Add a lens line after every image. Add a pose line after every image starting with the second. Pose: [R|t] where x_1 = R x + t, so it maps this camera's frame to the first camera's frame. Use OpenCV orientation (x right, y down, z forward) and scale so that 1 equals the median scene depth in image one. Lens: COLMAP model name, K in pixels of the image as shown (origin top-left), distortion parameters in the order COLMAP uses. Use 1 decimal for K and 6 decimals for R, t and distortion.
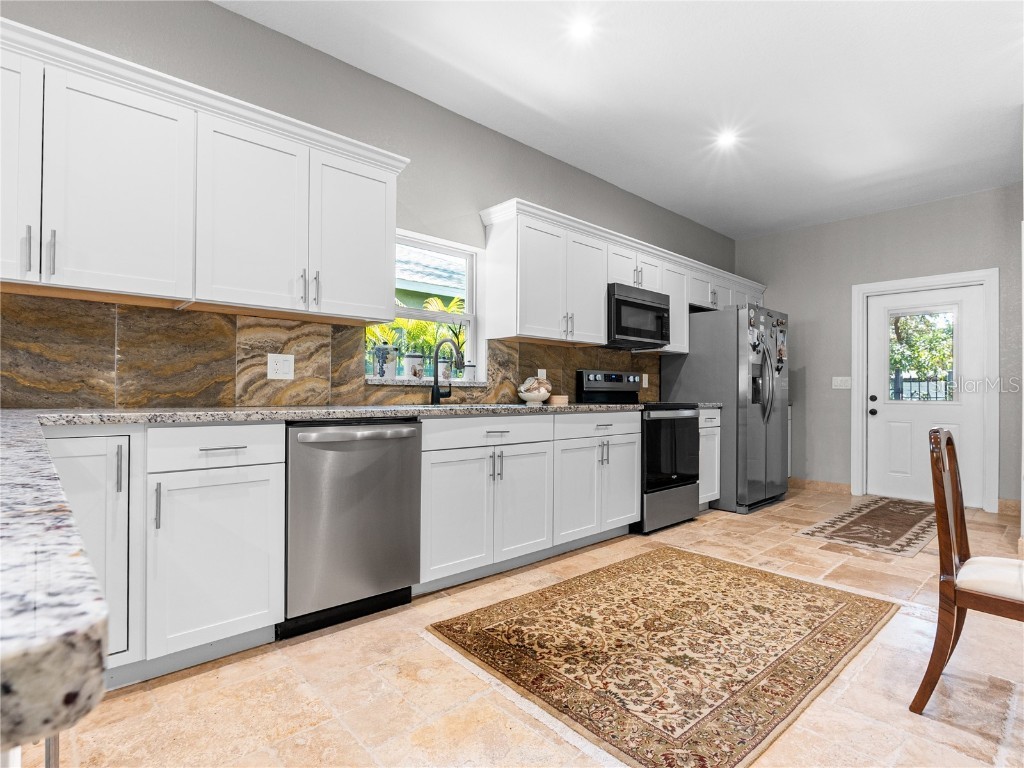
lens RADIAL K [[538.6, 0, 518.8], [0, 538.6, 378.1], [0, 0, 1]] dist [-0.018034, 0.004306]
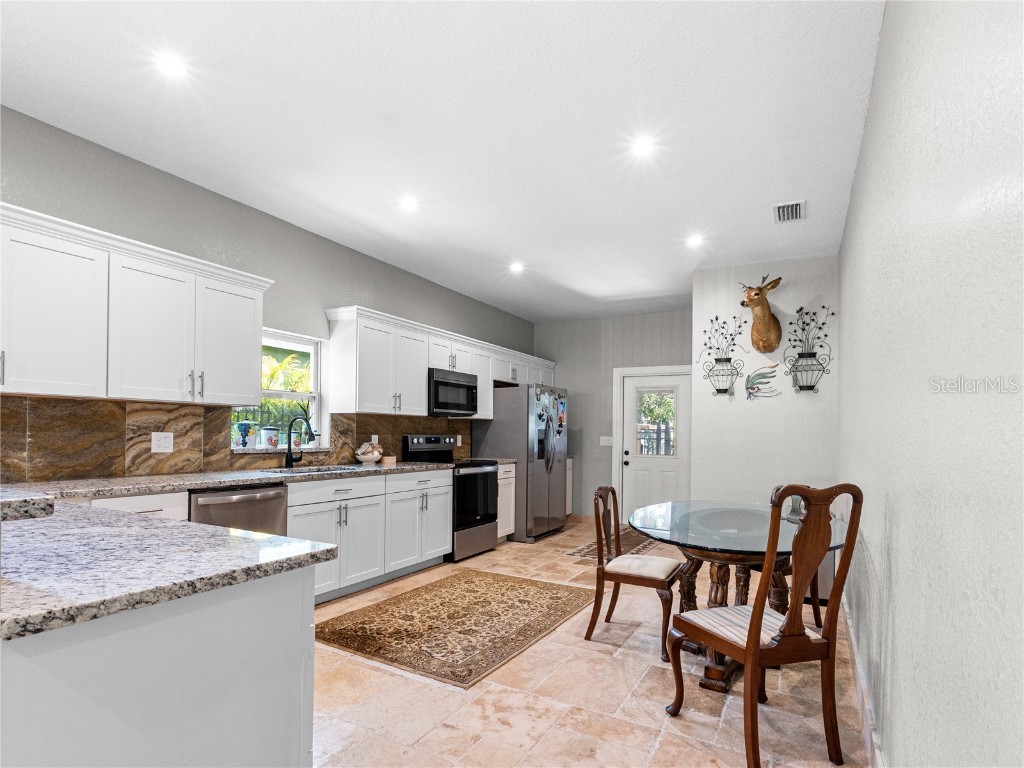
lens RADIAL K [[538.6, 0, 503.2], [0, 538.6, 429.4], [0, 0, 1]] dist [-0.018034, 0.004306]
pose [[0.958019, 0.004472, 0.286671, -0.042429], [-0.009213, 0.999842, 0.015189, -0.074419], [-0.286558, -0.017192, 0.957909, -0.392161]]
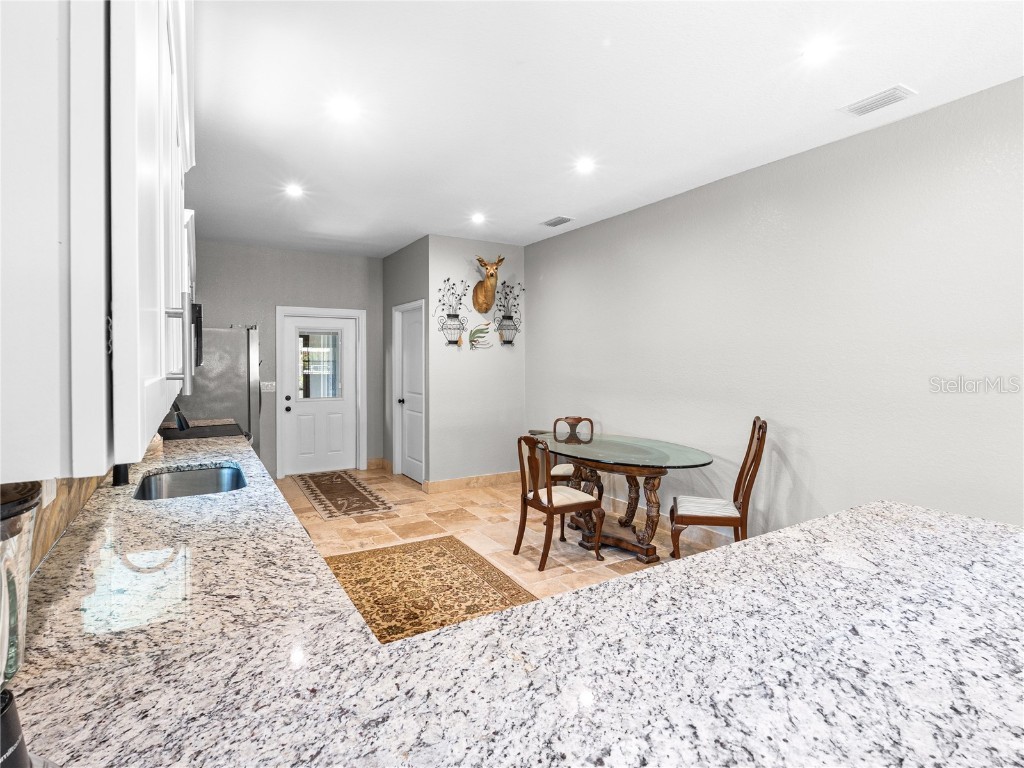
lens RADIAL K [[538.6, 0, 514.8], [0, 538.6, 364.4], [0, 0, 1]] dist [-0.018034, 0.004306]
pose [[0.215436, -0.028085, 0.976114, -0.817274], [-0.012465, 0.999426, 0.031507, -0.161544], [-0.976438, -0.018955, 0.214962, 0.391769]]
